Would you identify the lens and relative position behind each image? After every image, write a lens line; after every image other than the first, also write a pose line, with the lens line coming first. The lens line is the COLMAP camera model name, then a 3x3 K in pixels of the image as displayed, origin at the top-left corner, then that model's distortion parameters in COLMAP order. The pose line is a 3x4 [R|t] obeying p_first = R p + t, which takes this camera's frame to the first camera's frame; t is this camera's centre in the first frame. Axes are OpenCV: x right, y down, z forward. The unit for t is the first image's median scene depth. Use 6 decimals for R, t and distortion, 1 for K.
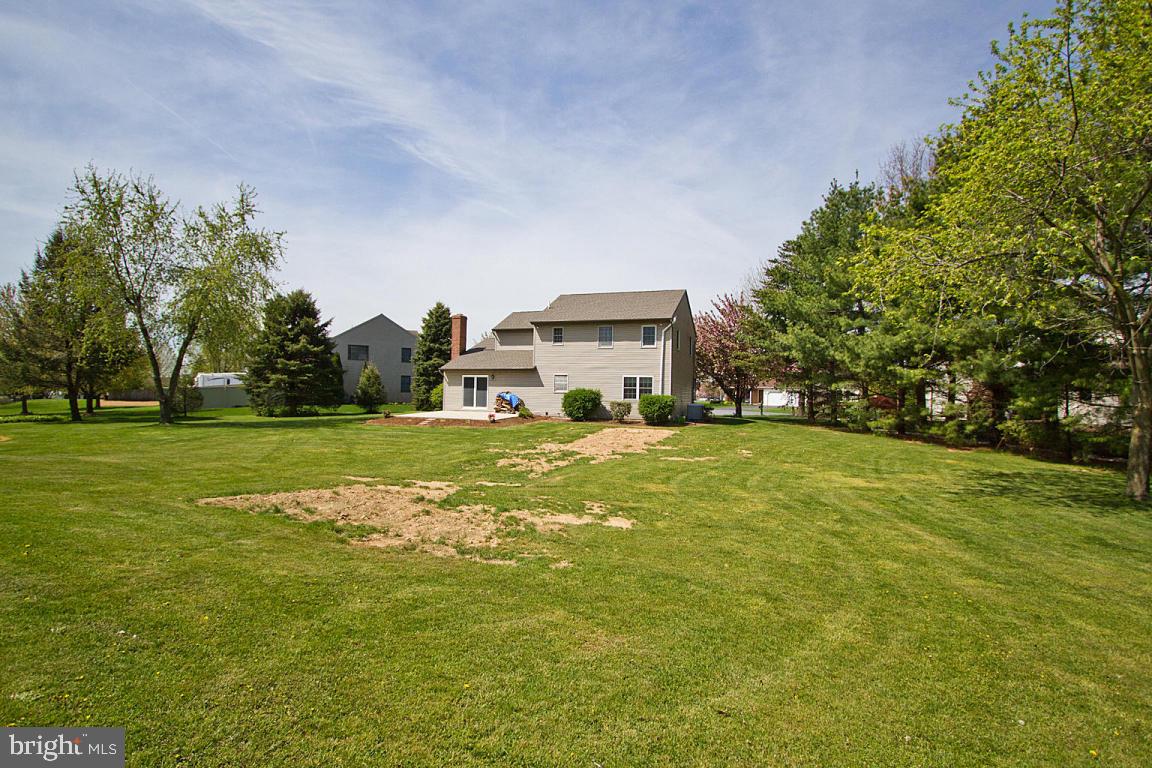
lens RADIAL K [[606.1, 0, 575.3], [0, 606.1, 384.1], [0, 0, 1]] dist [0.030485, 0.000213]
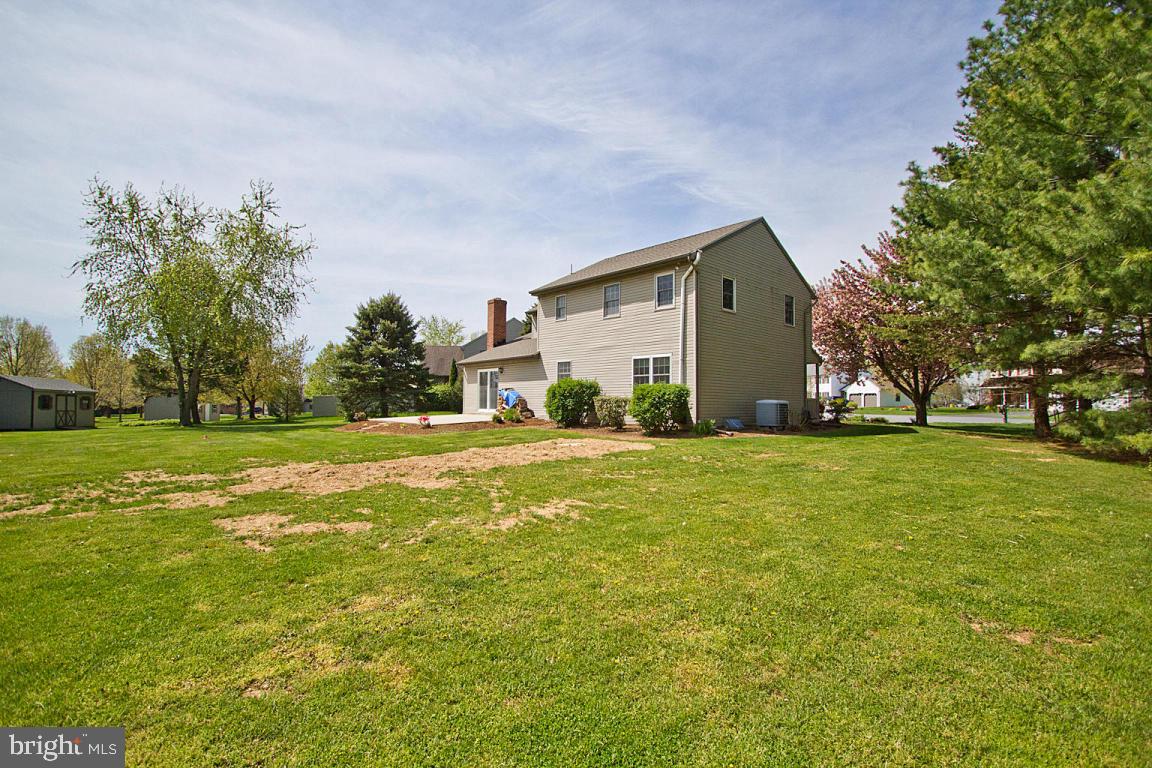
lens RADIAL K [[537.5, 0, 590.0], [0, 537.5, 400.9], [0, 0, 1]] dist [-0.015466, 0.004806]
pose [[0.894287, -0.013212, -0.447299, 0.272422], [0.017474, 0.999833, 0.005403, 0.026319], [0.447153, -0.012648, 0.894368, 0.444608]]
